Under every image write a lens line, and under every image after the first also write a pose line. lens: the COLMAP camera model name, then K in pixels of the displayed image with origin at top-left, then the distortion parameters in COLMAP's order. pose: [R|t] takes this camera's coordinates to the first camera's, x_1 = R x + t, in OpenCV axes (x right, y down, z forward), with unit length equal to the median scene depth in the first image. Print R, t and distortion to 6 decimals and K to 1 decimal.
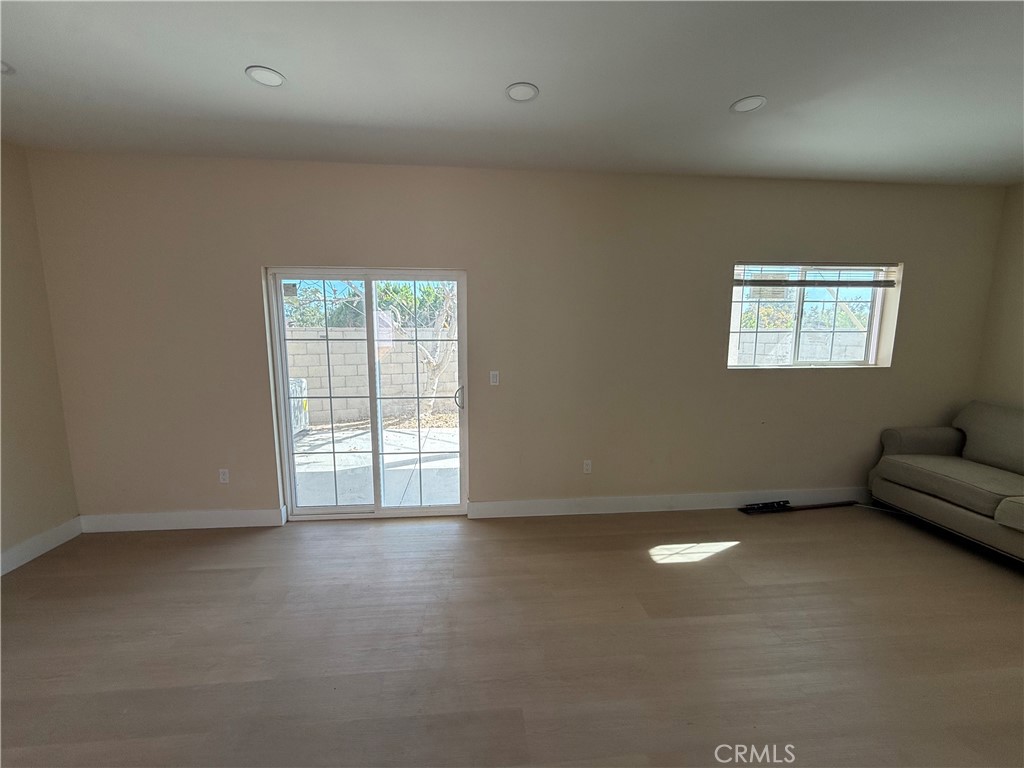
lens RADIAL K [[408.6, 0, 507.0], [0, 408.6, 385.0], [0, 0, 1]] dist [-0.000745, 0.000312]
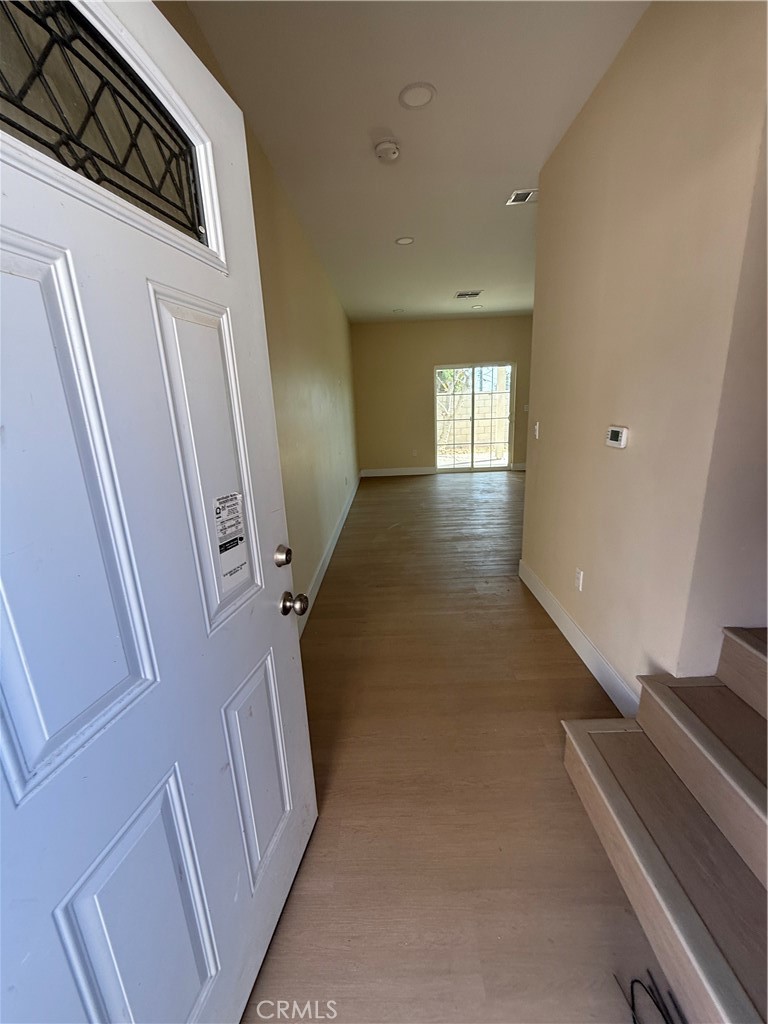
lens RADIAL K [[408.6, 0, 386.1], [0, 408.6, 509.4], [0, 0, 1]] dist [-0.000745, 0.000312]
pose [[0.993895, -0.019021, -0.108678, -0.556188], [0.032607, 0.991666, 0.124637, 0.226451], [0.105402, -0.127420, 0.986233, -1.382705]]
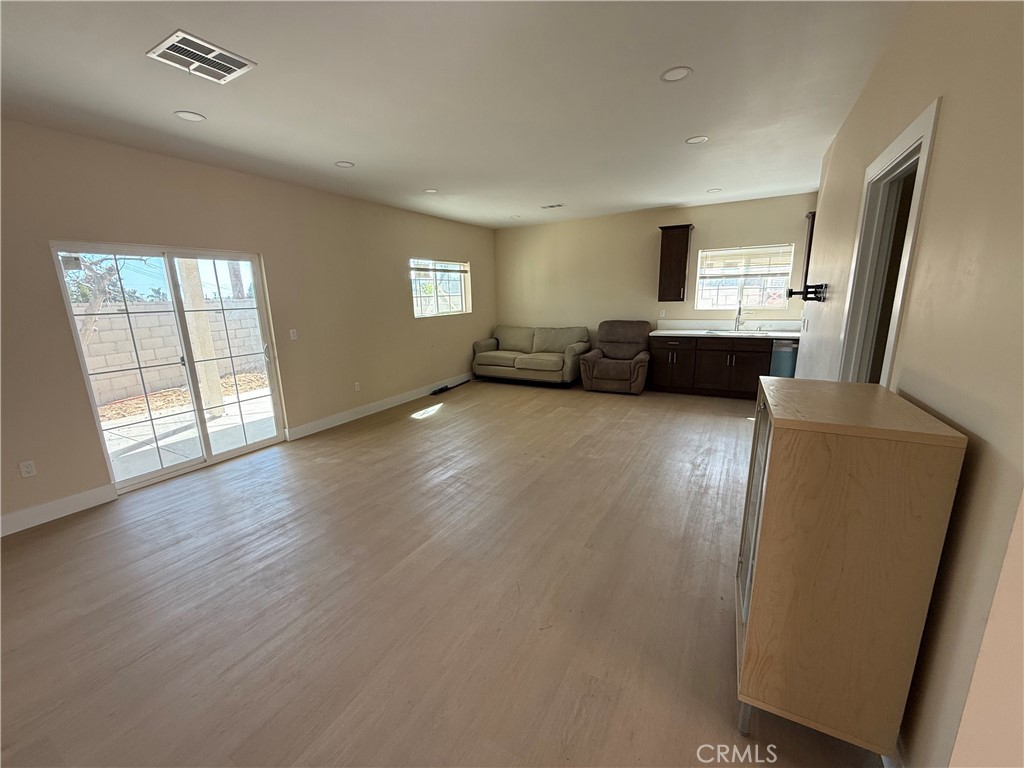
lens RADIAL K [[408.6, 0, 507.0], [0, 408.6, 385.0], [0, 0, 1]] dist [-0.000745, 0.000312]
pose [[0.573267, -0.193982, 0.796076, -0.711517], [0.134385, 0.980674, 0.142191, 0.048676], [-0.808273, 0.025467, 0.588256, -0.372957]]
